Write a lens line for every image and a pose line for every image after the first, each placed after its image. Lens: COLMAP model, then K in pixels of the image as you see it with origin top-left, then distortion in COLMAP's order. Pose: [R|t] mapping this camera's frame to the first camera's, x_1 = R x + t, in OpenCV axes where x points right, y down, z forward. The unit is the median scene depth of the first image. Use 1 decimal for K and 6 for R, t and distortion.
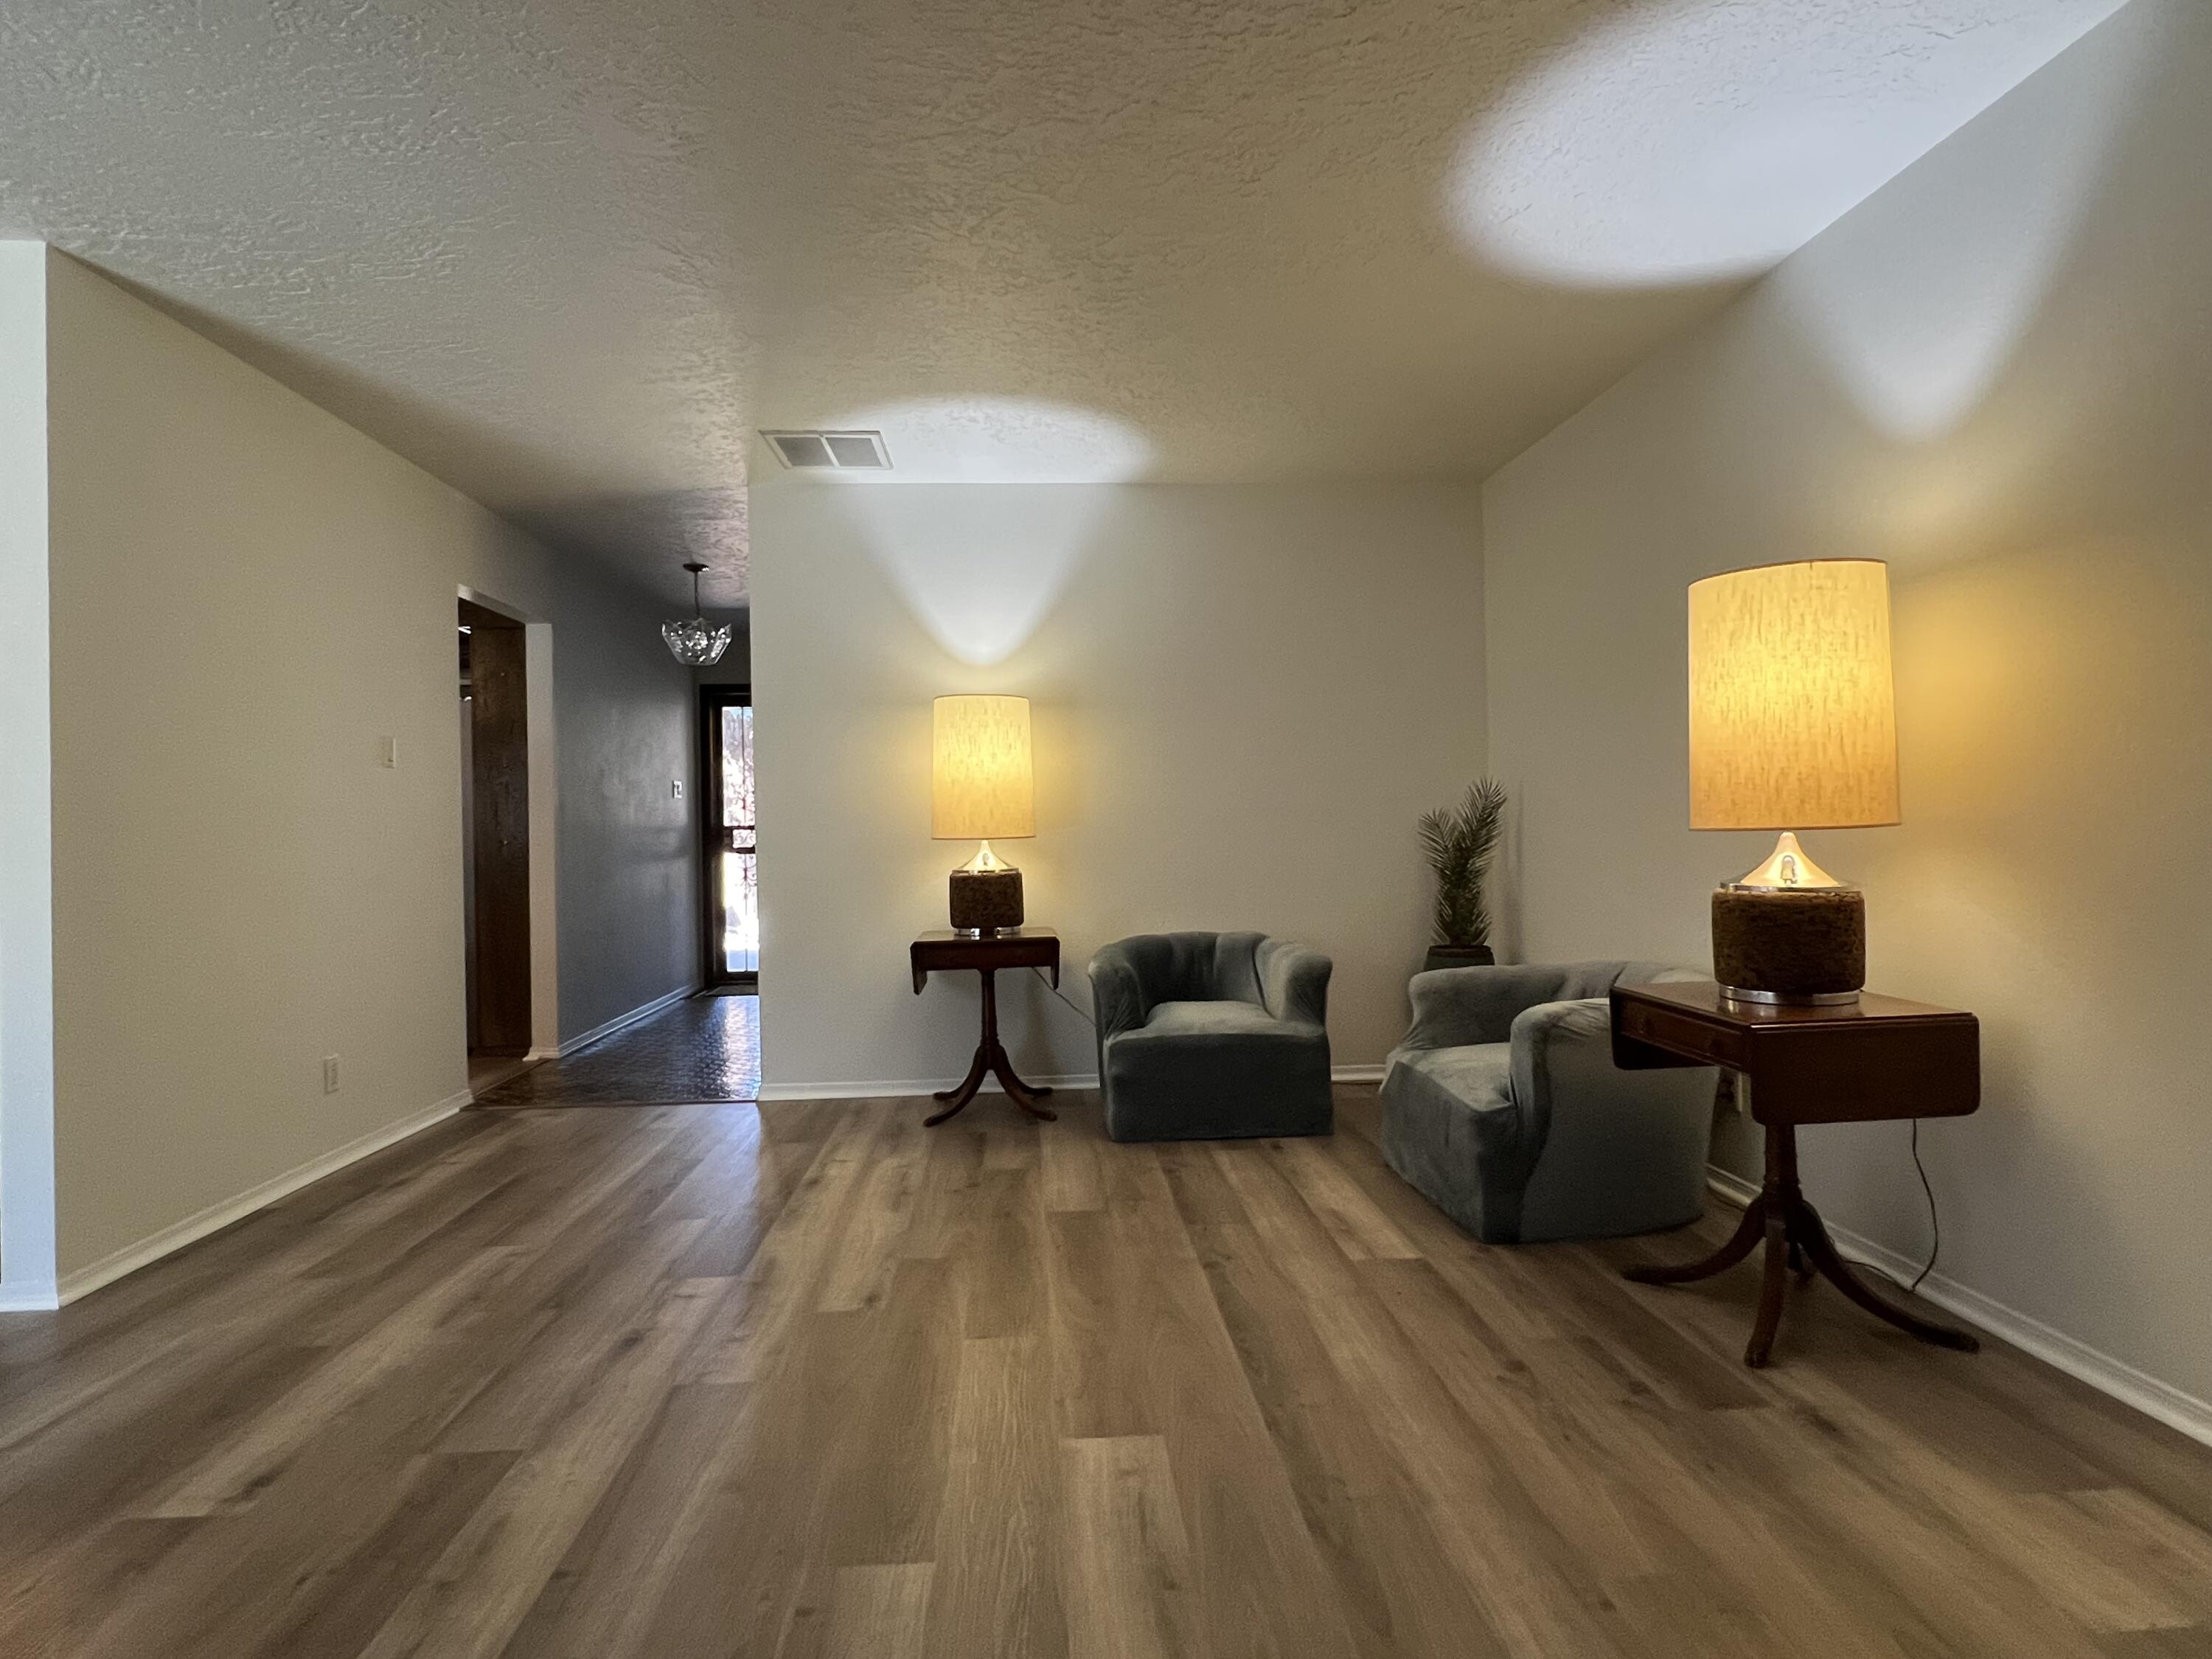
lens RADIAL K [[1209.4, 0, 1096.8], [0, 1209.4, 818.7], [0, 0, 1]] dist [0.008621, 0.003205]
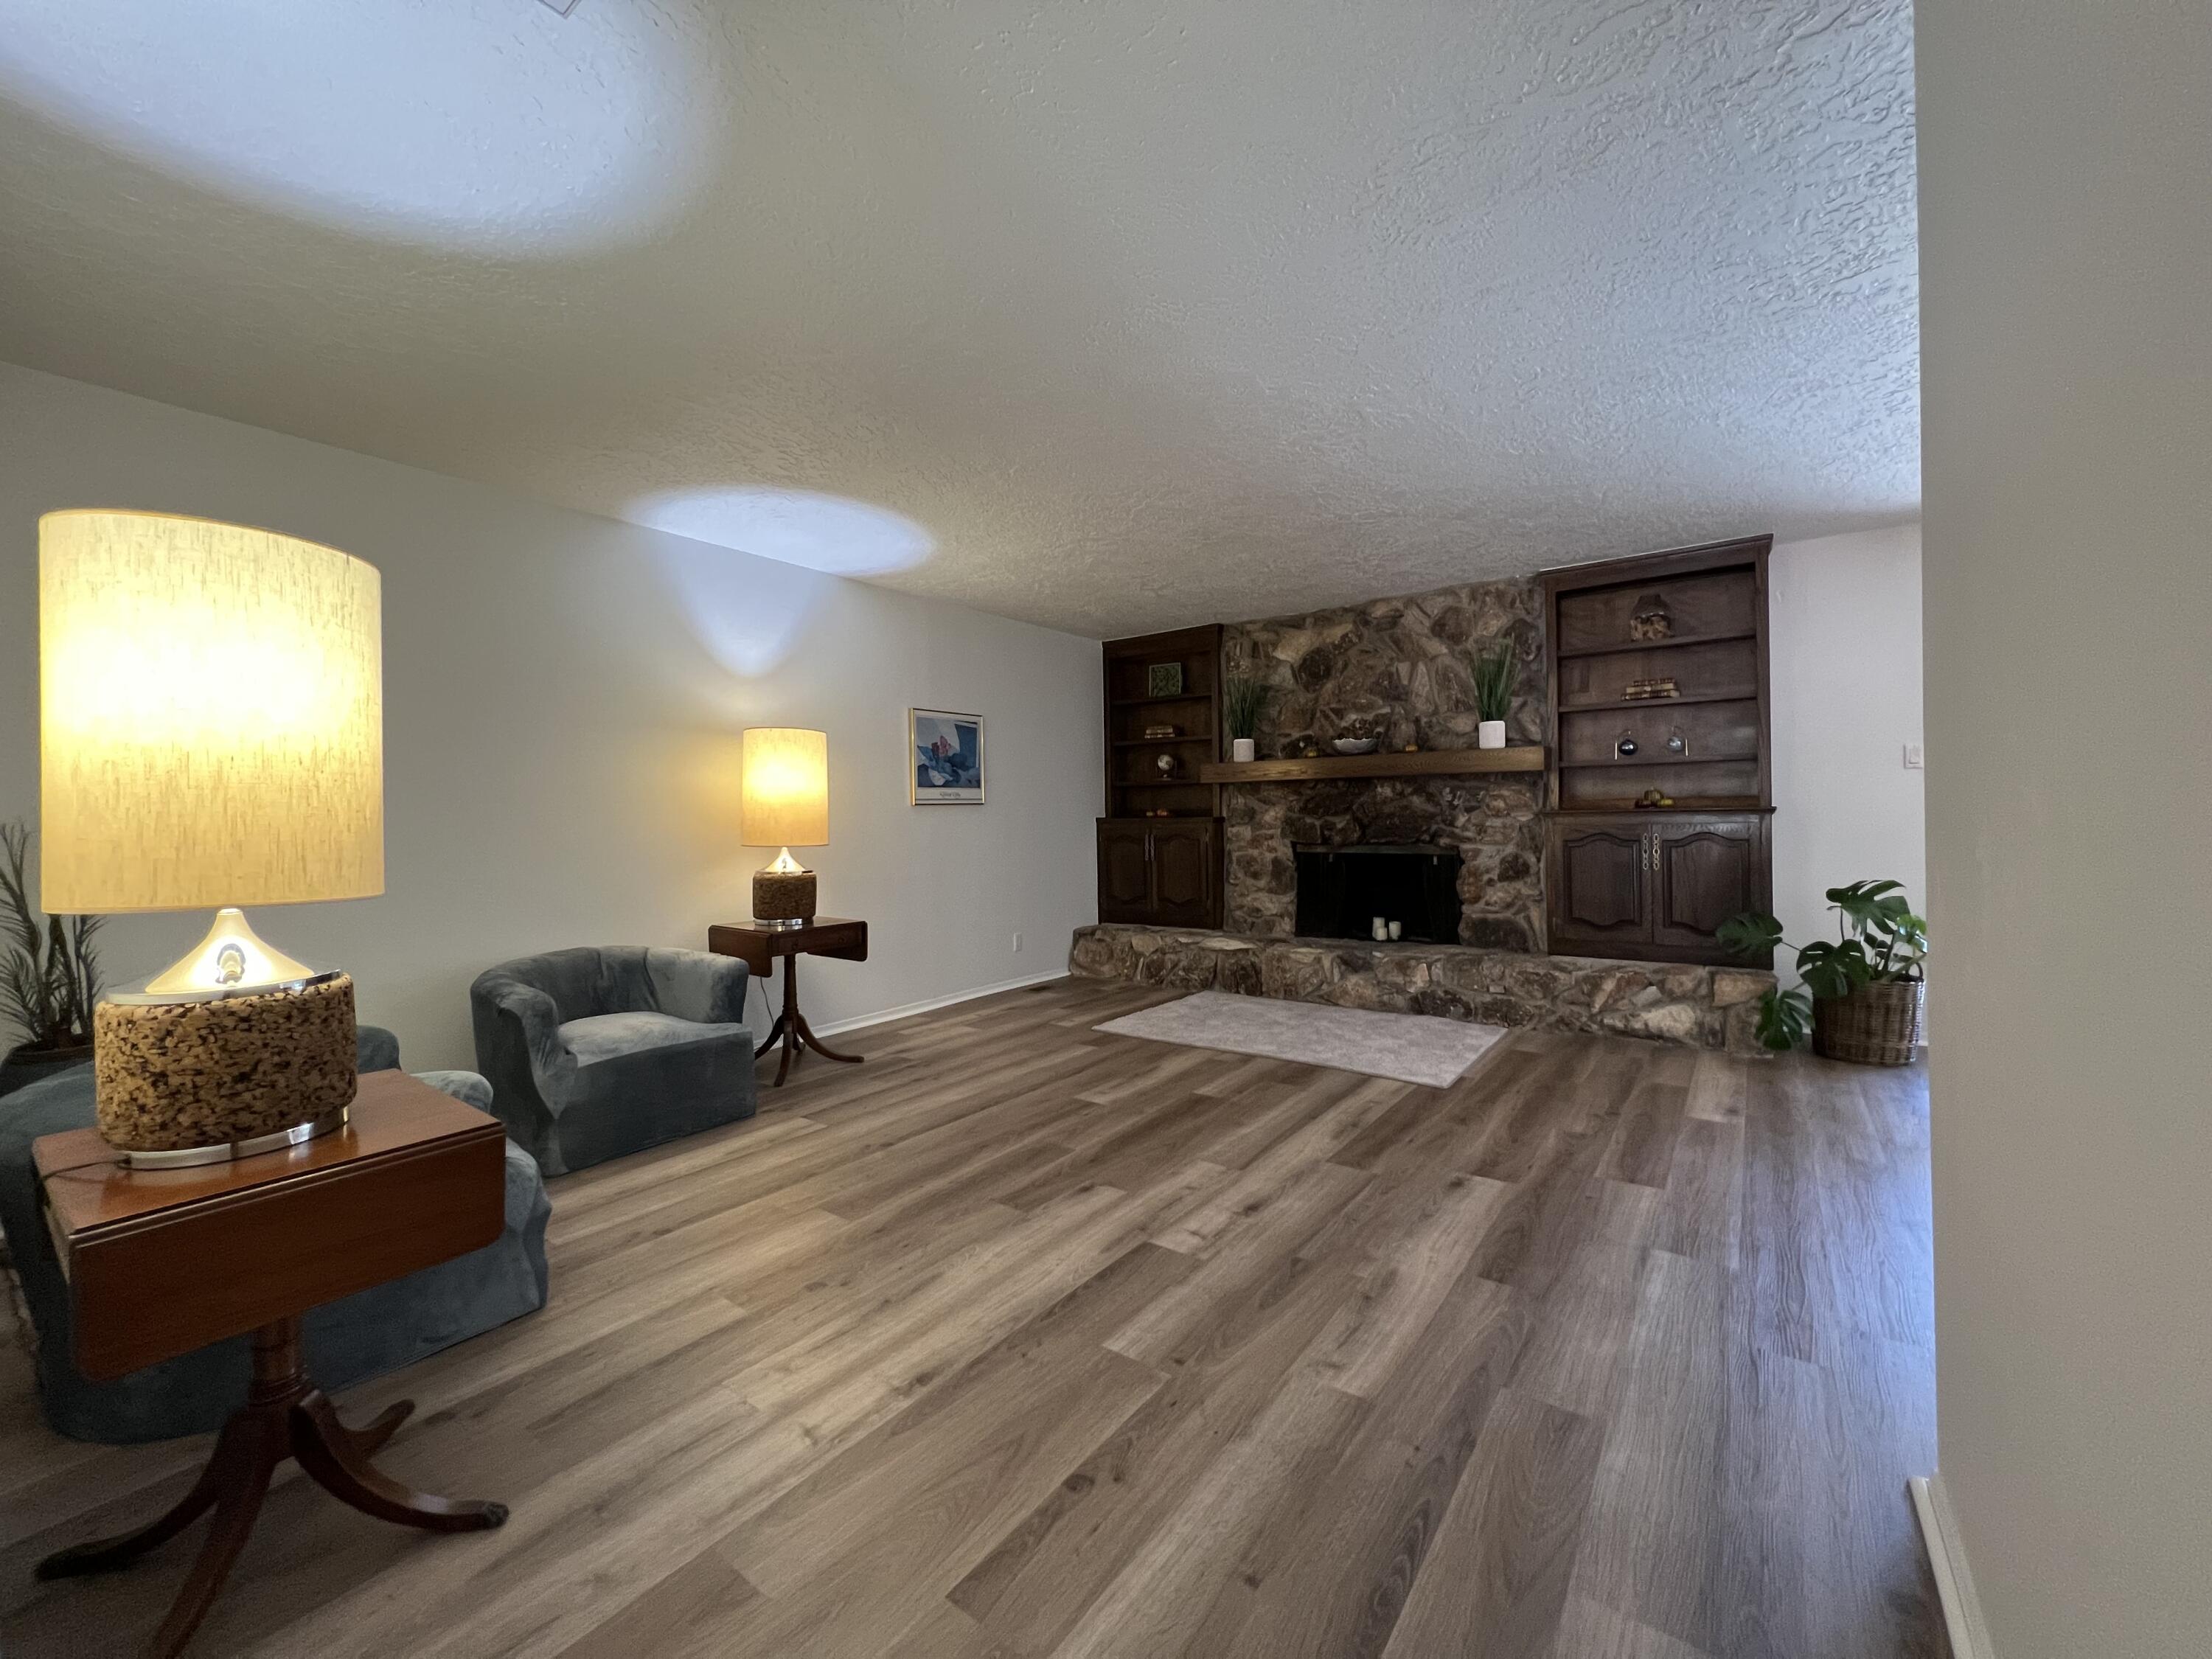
lens RADIAL K [[883.2, 0, 1099.4], [0, 883.2, 818.4], [0, 0, 1]] dist [0.001176, 0.000326]
pose [[-0.766656, 0.029949, 0.641359, -0.853363], [0.023767, 0.999551, -0.018264, 0.000831], [-0.641618, 0.001241, -0.767023, 1.769198]]
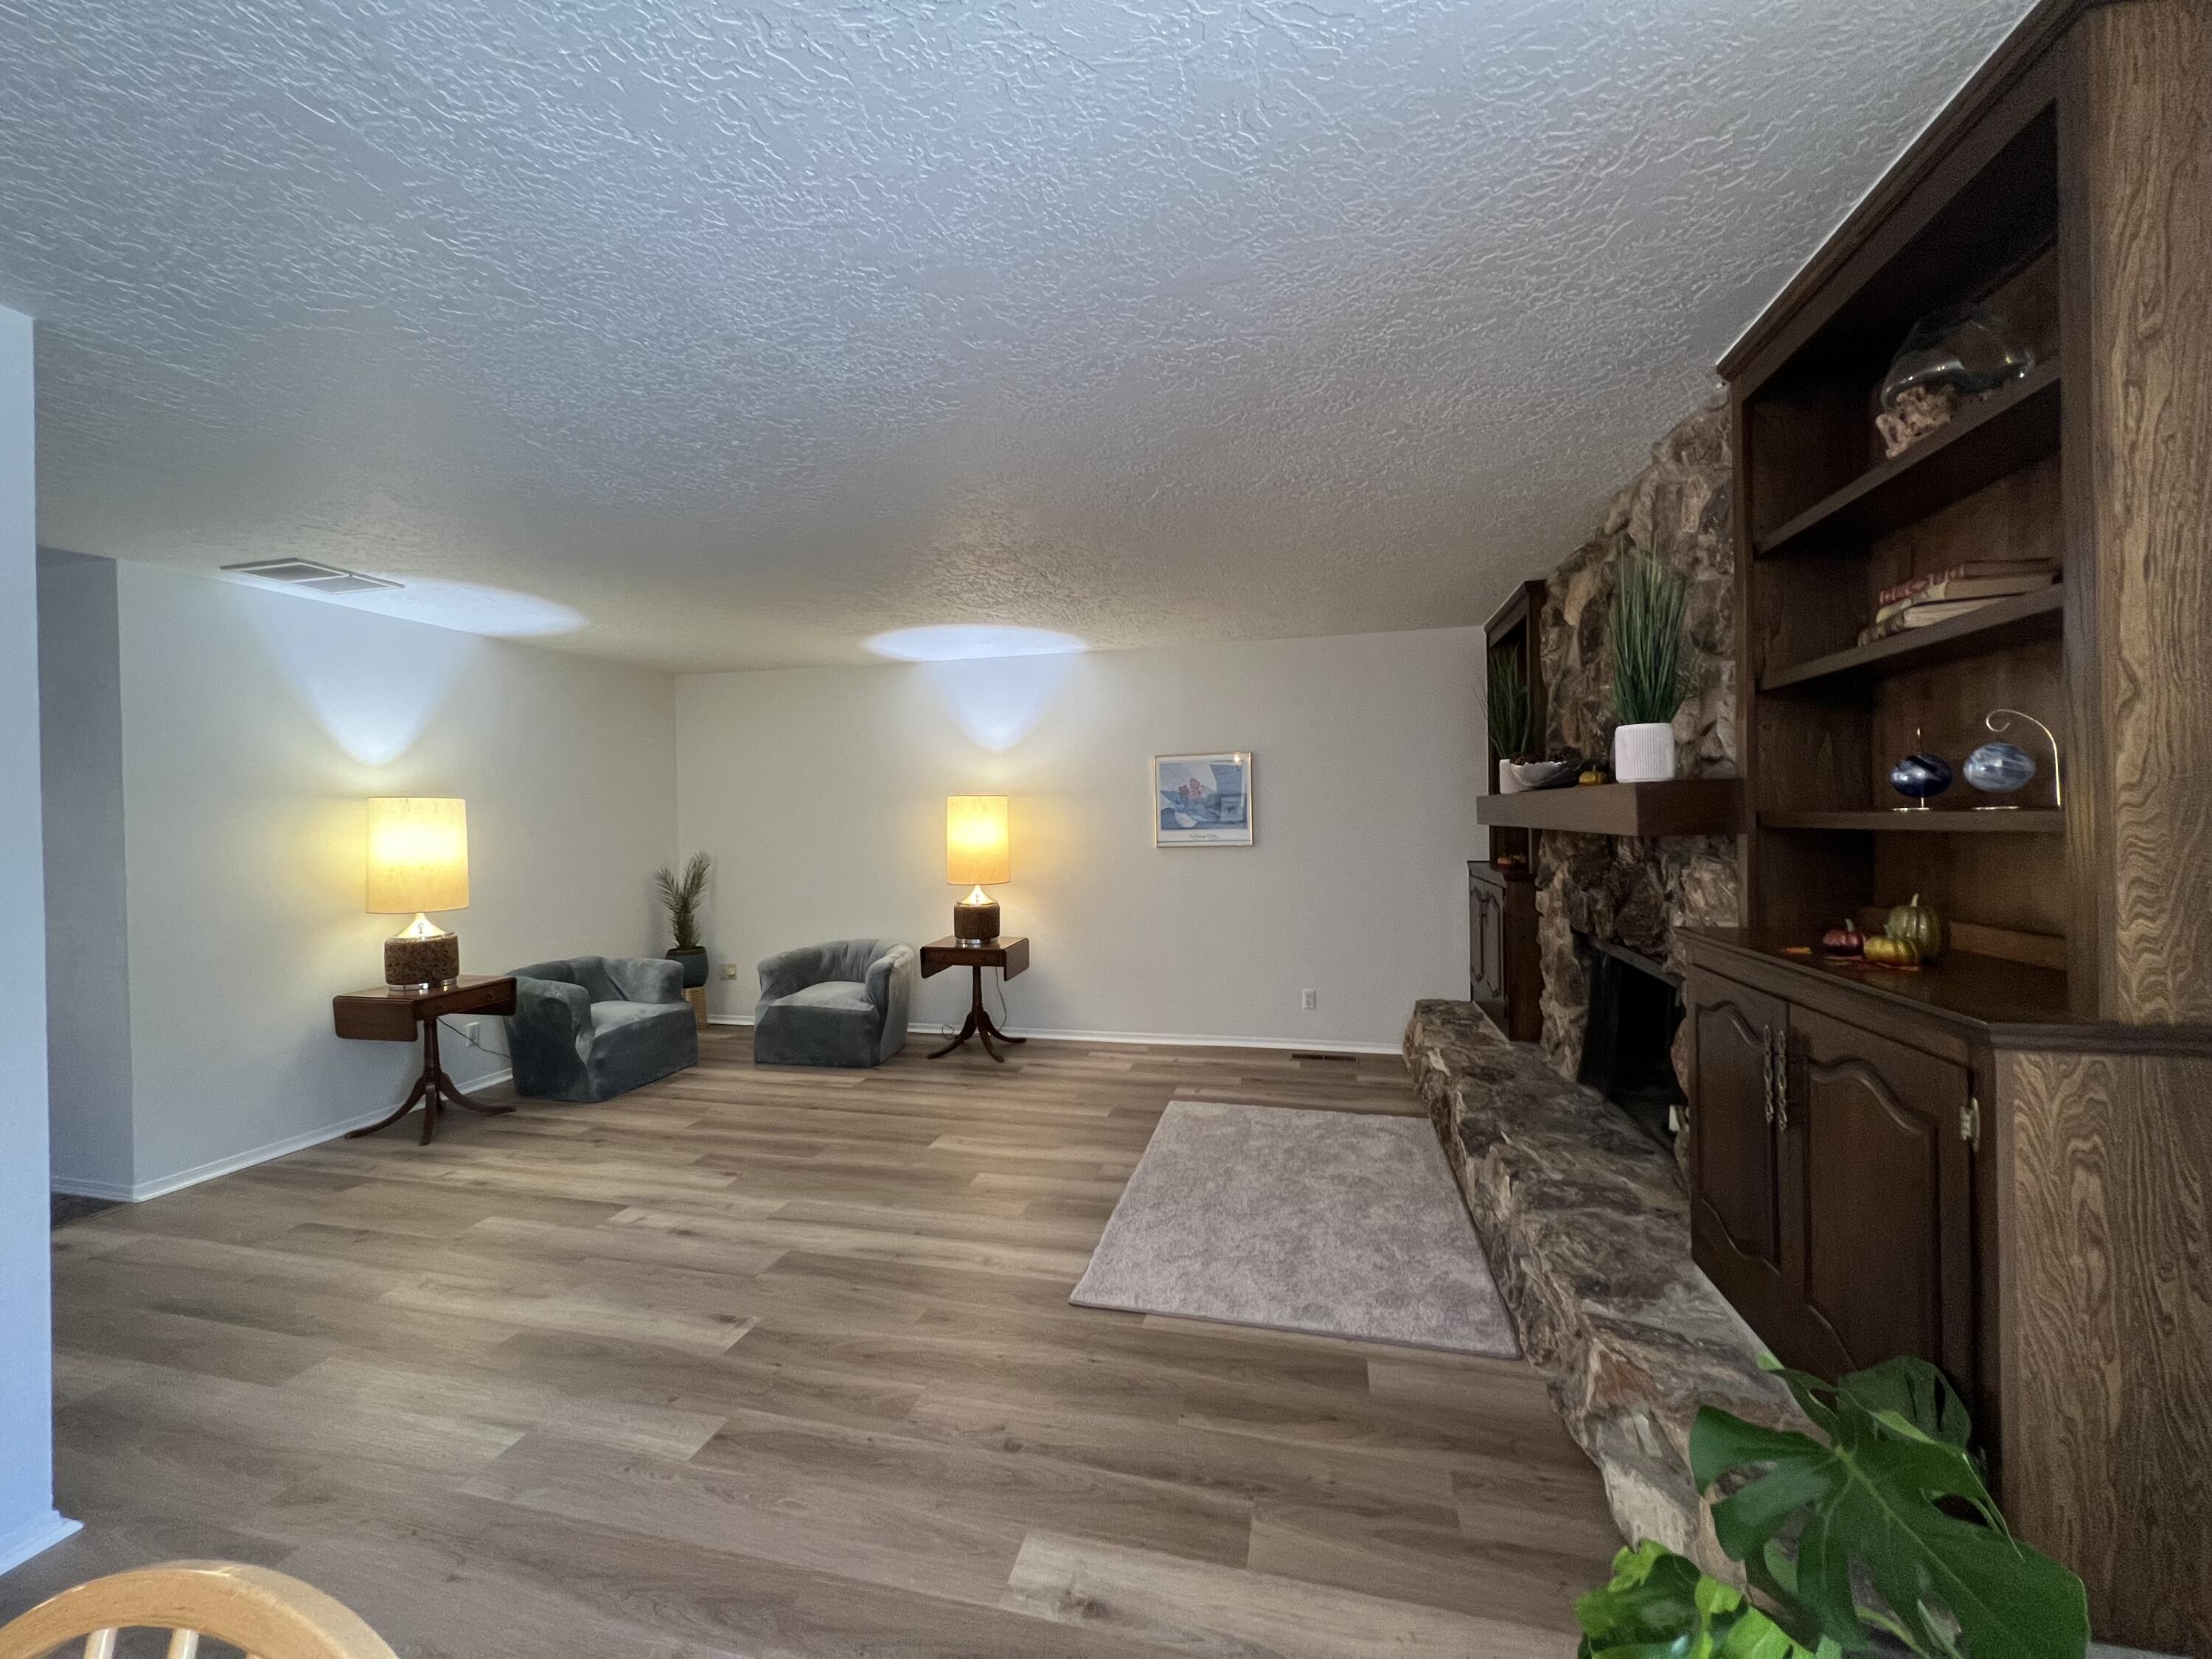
lens RADIAL K [[883.2, 0, 1101.8], [0, 883.2, 823.6], [0, 0, 1]] dist [0.001176, 0.000326]
pose [[0.295962, 0.005759, 0.955182, -1.291506], [0.002992, 0.999971, -0.006956, -0.113331], [-0.955195, 0.004916, 0.295937, 0.085270]]
